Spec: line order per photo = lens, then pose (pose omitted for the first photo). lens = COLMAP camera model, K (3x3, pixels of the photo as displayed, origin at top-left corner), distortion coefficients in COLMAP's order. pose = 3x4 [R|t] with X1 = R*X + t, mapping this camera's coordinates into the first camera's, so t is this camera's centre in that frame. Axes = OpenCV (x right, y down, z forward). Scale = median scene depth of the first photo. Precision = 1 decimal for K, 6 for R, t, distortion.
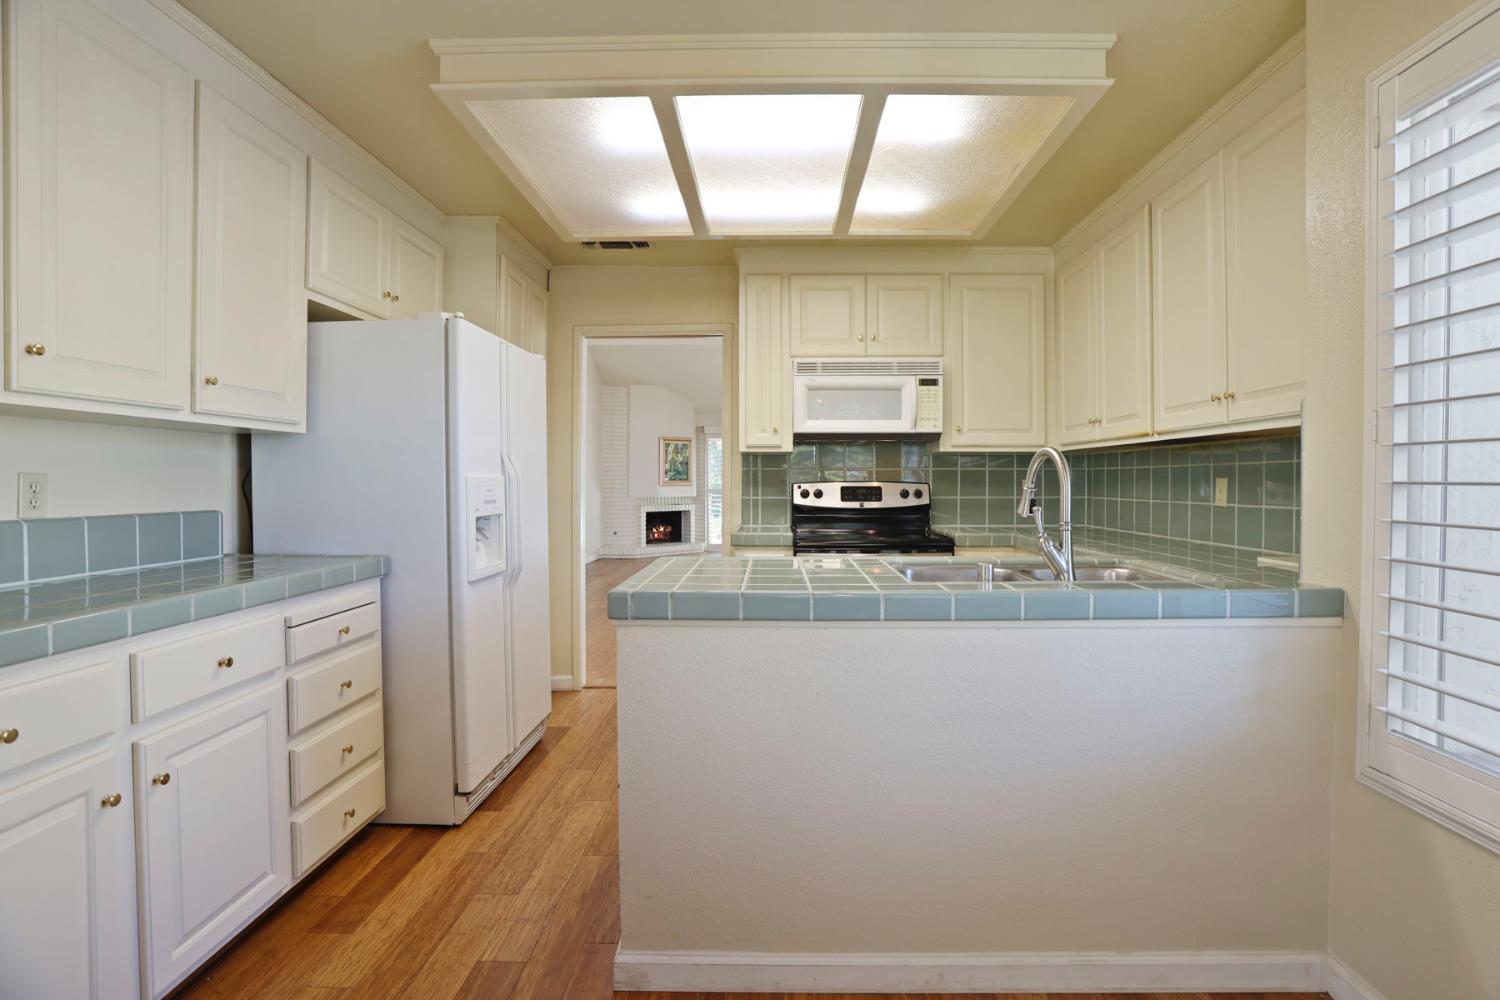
lens RADIAL K [[734.7, 0, 757.9], [0, 734.7, 492.9], [0, 0, 1]] dist [-0.061639, 0.019921]
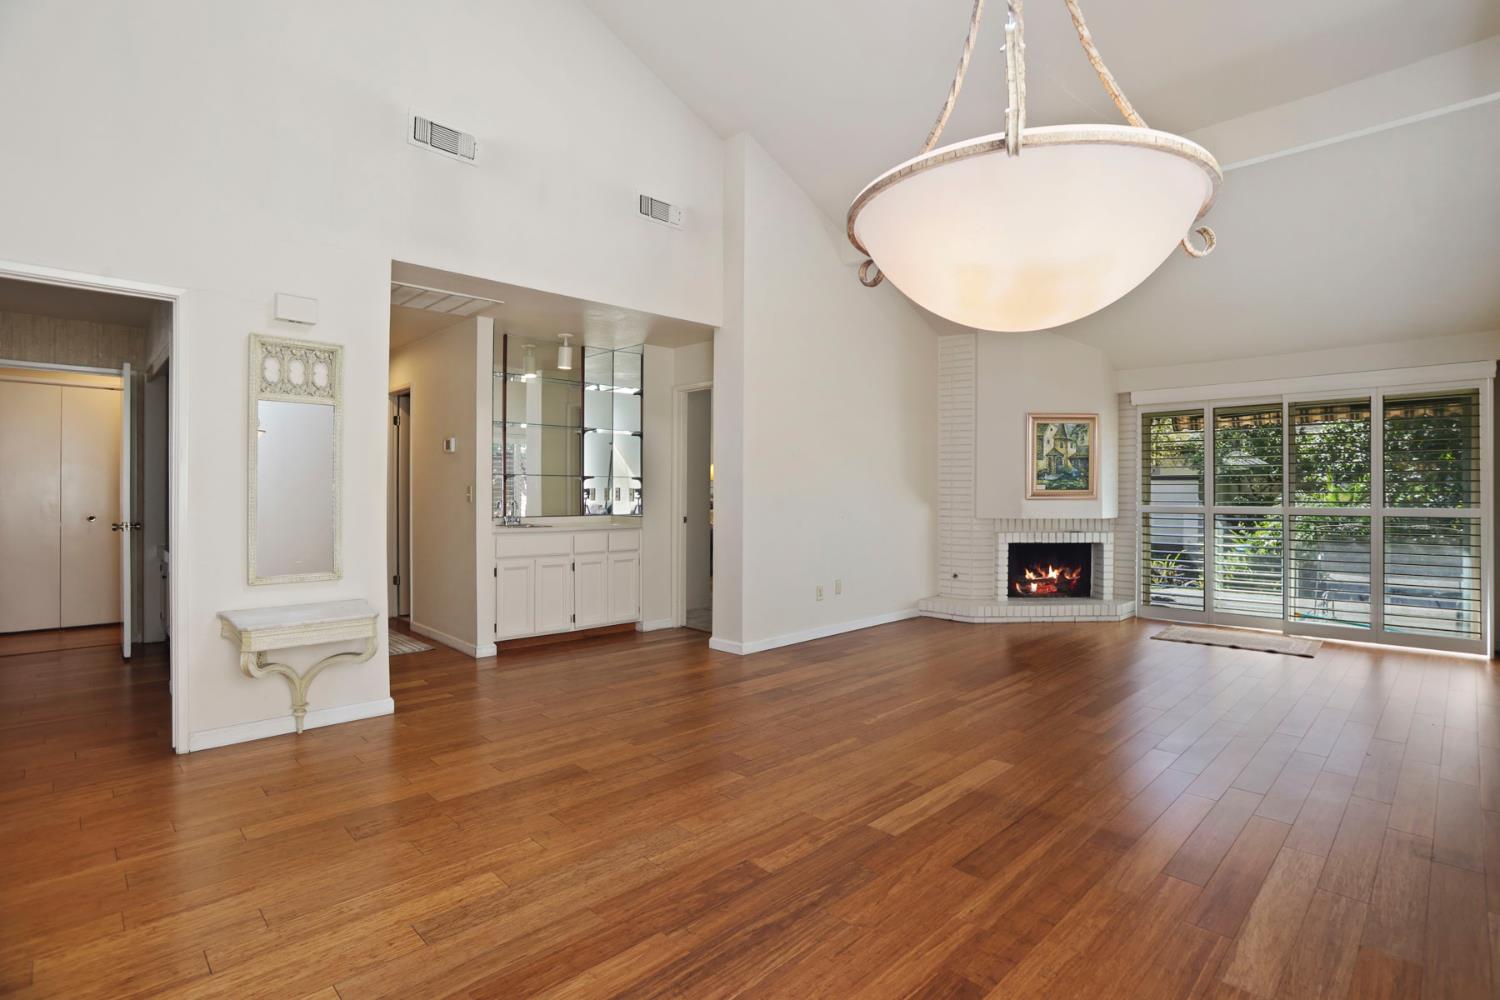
lens RADIAL K [[734.7, 0, 749.7], [0, 734.7, 493.2], [0, 0, 1]] dist [-0.061639, 0.019921]
pose [[0.718174, 0.004743, -0.695847, 0.523084], [-0.013235, 0.999889, -0.006843, -0.037558], [0.695738, 0.014124, 0.718157, 2.207705]]
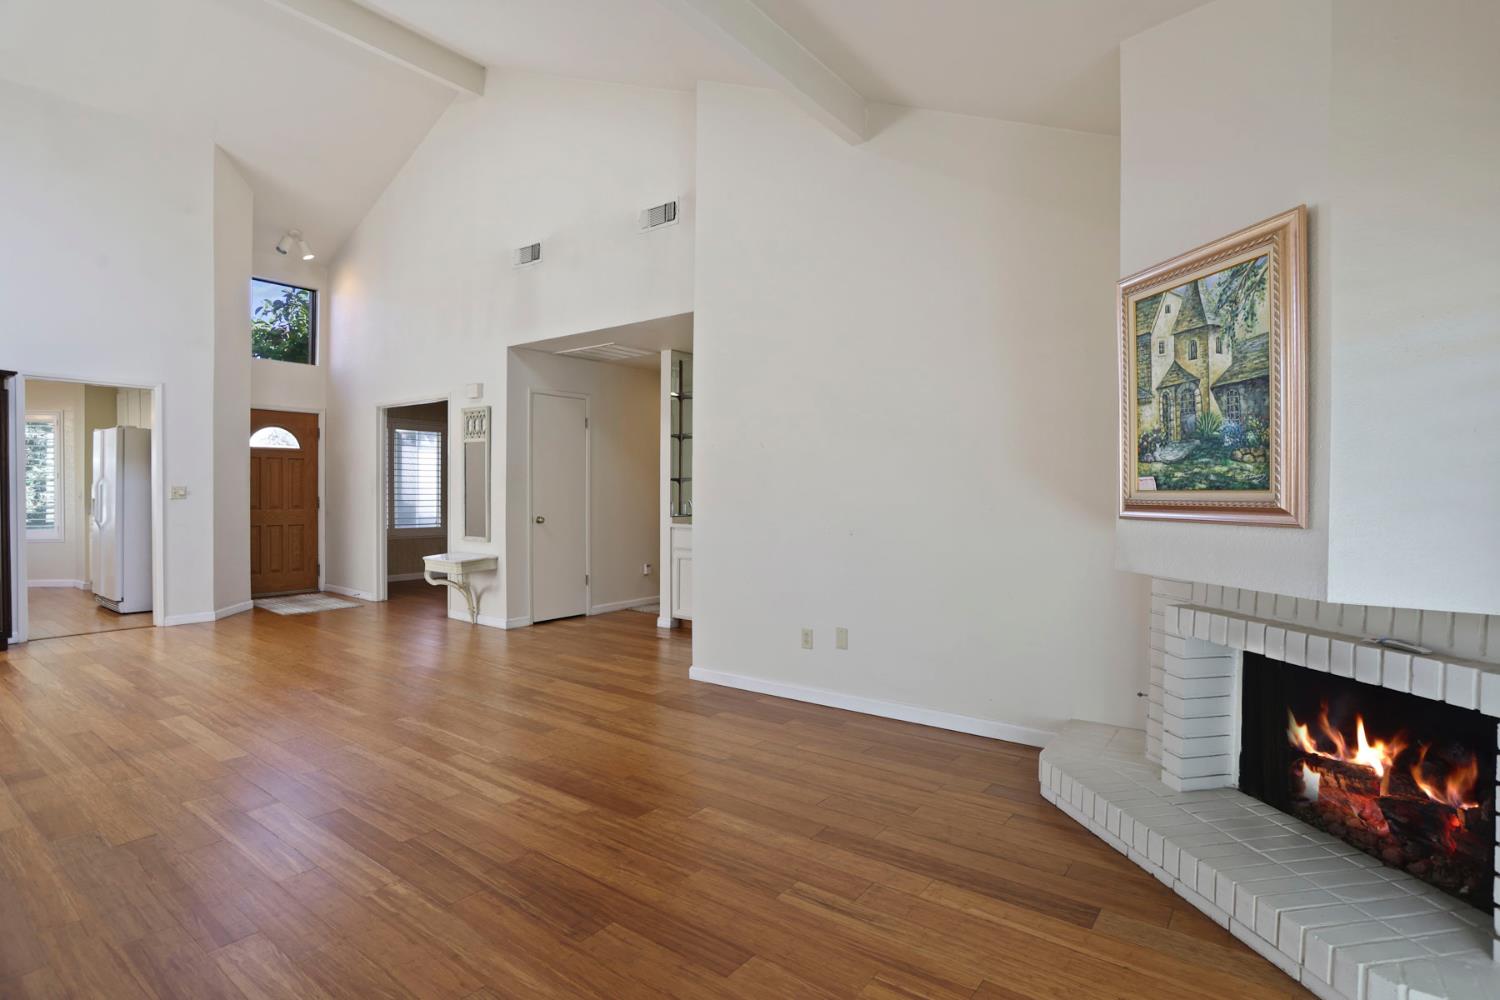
lens RADIAL K [[734.5, 0, 745.5], [0, 734.5, 492.1], [0, 0, 1]] dist [-0.020557, 0.002091]
pose [[-0.581079, -0.006436, -0.813822, 0.472615], [-0.022977, 0.999700, 0.008500, -0.079835], [0.813523, 0.023638, -0.581053, 5.126743]]
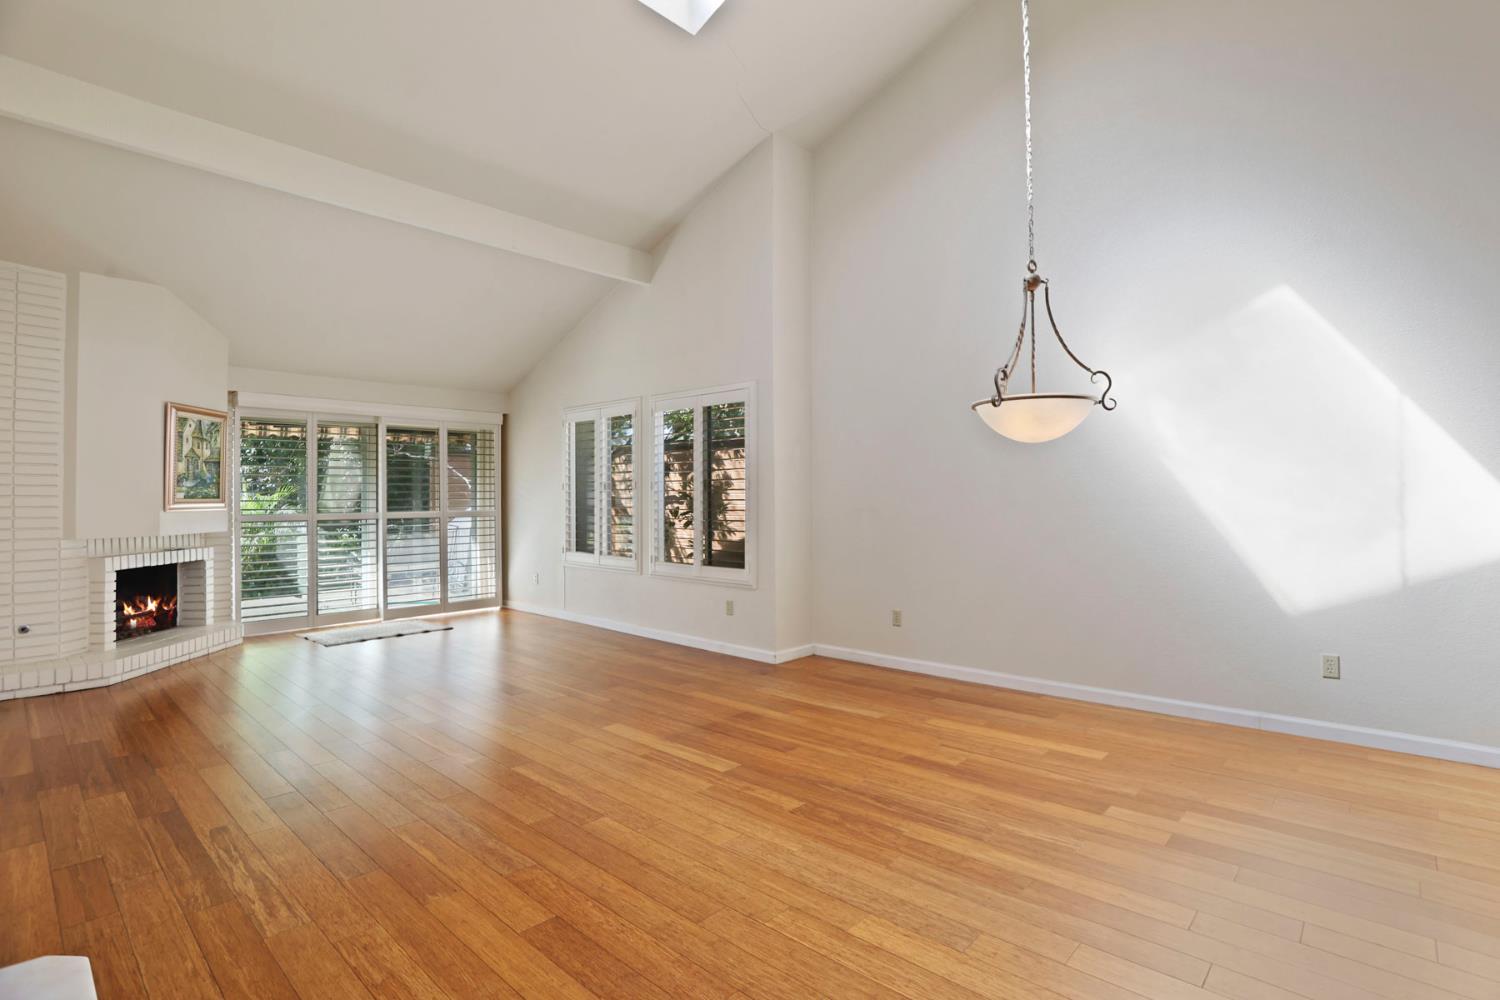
lens RADIAL K [[734.7, 0, 774.3], [0, 734.7, 494.1], [0, 0, 1]] dist [-0.061639, 0.019921]
pose [[0.637966, 0.003437, 0.770057, -1.140456], [0.013420, 0.999789, -0.015580, -0.040346], [-0.769947, 0.020274, 0.637785, 2.174433]]
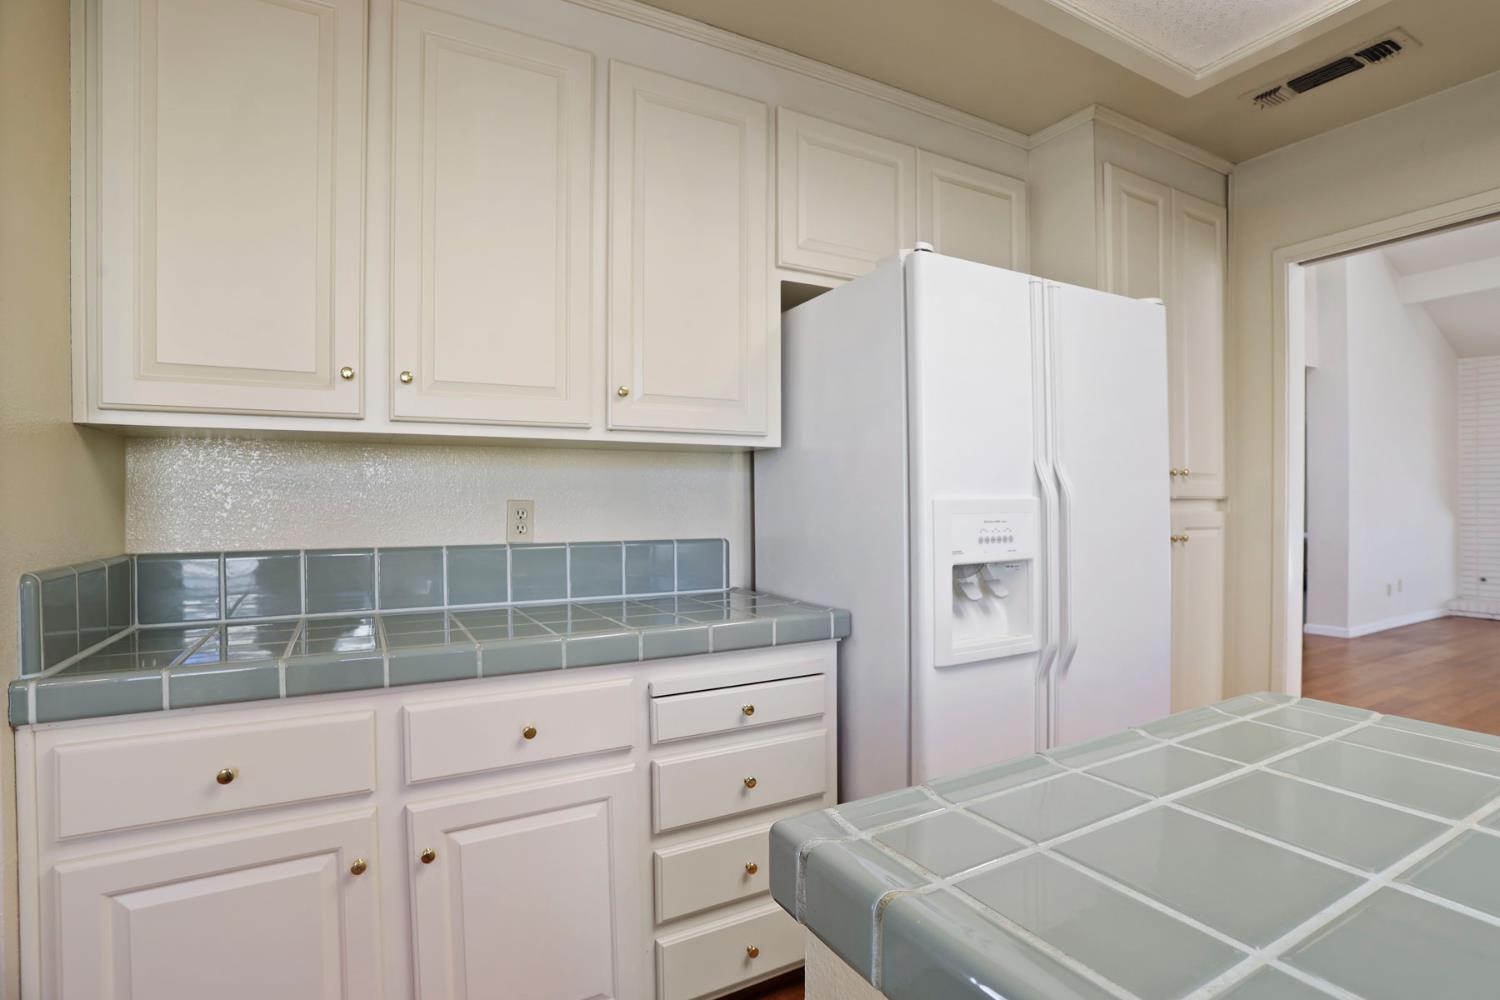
lens RADIAL K [[734.7, 0, 758.4], [0, 734.7, 509.6], [0, 0, 1]] dist [-0.061639, 0.019921]
pose [[0.514111, 0.005728, -0.857704, 0.065281], [-0.009769, 0.999952, 0.000822, -0.013203], [0.857668, 0.007956, 0.514143, 0.544525]]
